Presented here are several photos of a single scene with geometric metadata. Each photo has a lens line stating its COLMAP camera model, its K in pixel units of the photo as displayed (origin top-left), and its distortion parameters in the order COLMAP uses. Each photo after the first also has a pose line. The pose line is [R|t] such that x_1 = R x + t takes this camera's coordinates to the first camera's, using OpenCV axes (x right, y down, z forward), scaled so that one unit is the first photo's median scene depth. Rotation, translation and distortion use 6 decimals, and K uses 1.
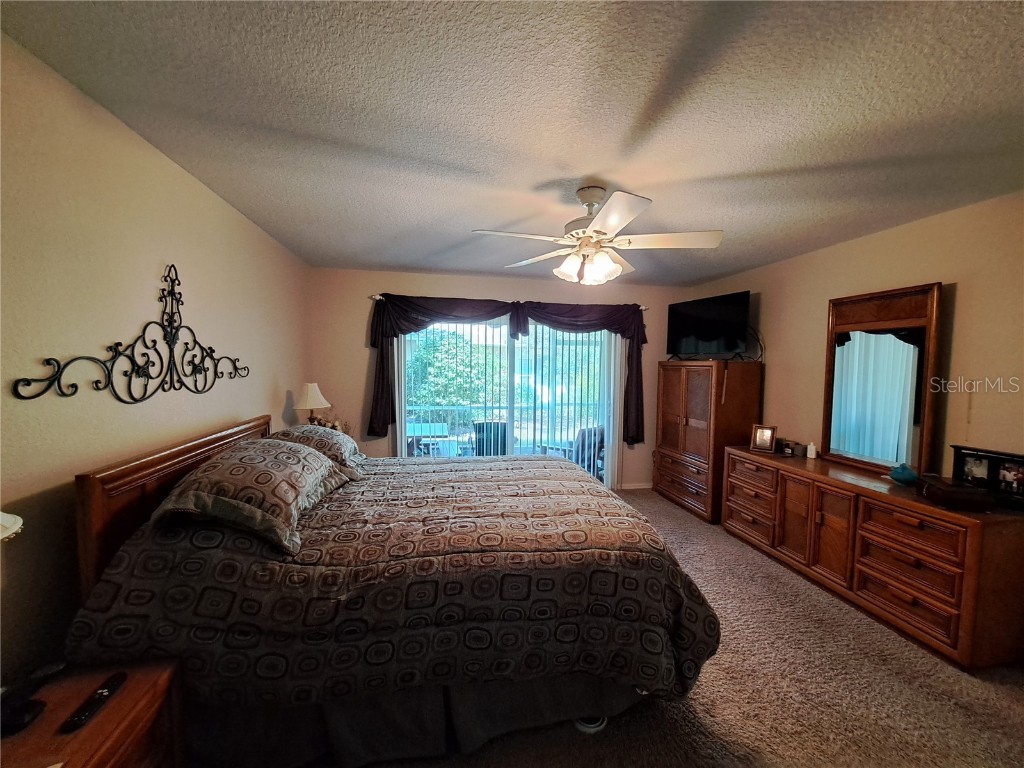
lens RADIAL K [[406.4, 0, 512.0], [0, 406.4, 385.9], [0, 0, 1]] dist [-0.011786, -0.001174]
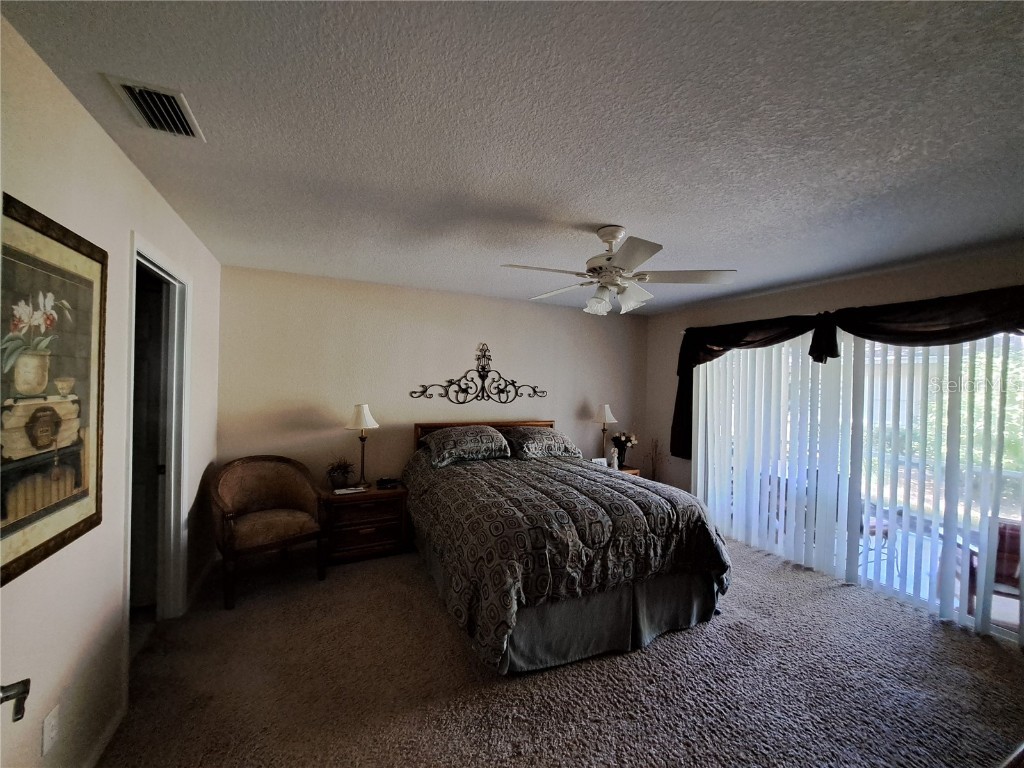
lens RADIAL K [[407.8, 0, 511.1], [0, 407.8, 385.5], [0, 0, 1]] dist [-0.014889, -0.000042]
pose [[0.253351, -0.003549, -0.967368, 1.146962], [-0.071757, 0.997169, -0.022451, -0.025460], [0.964709, 0.075104, 0.252380, 0.496124]]
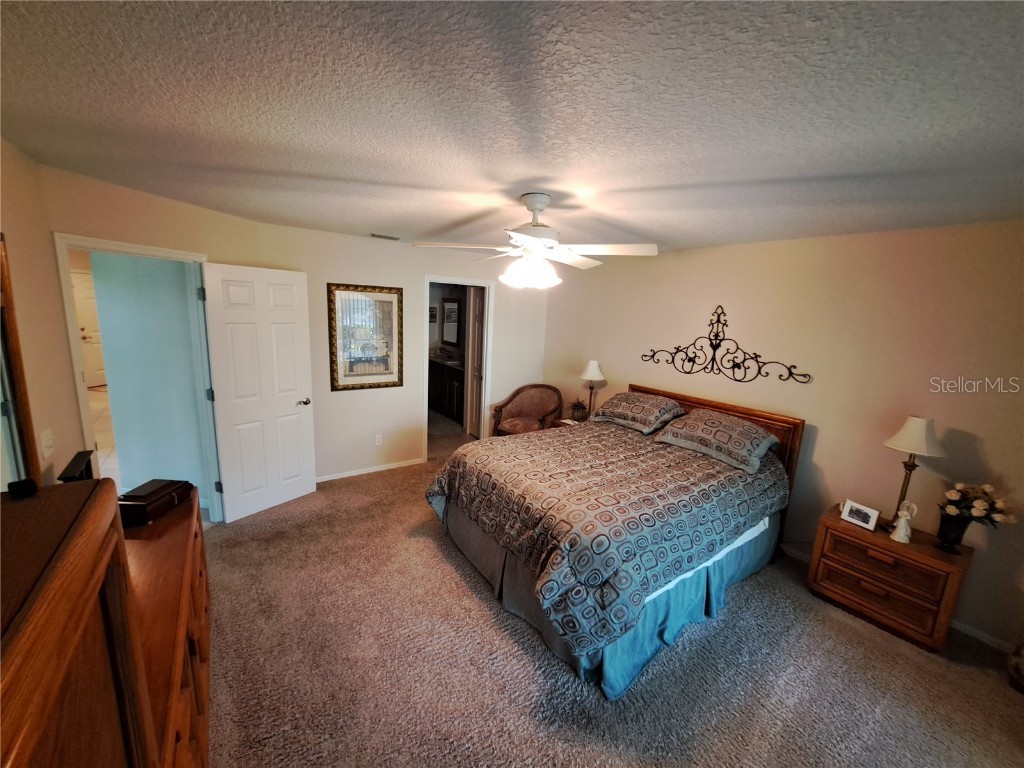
lens RADIAL K [[406.4, 0, 512.0], [0, 406.4, 385.9], [0, 0, 1]] dist [-0.011786, -0.001174]
pose [[-0.903082, 0.023848, -0.428806, 0.680310], [-0.081384, 0.970863, 0.225393, -0.238899], [0.421687, 0.238446, -0.874828, 1.930238]]
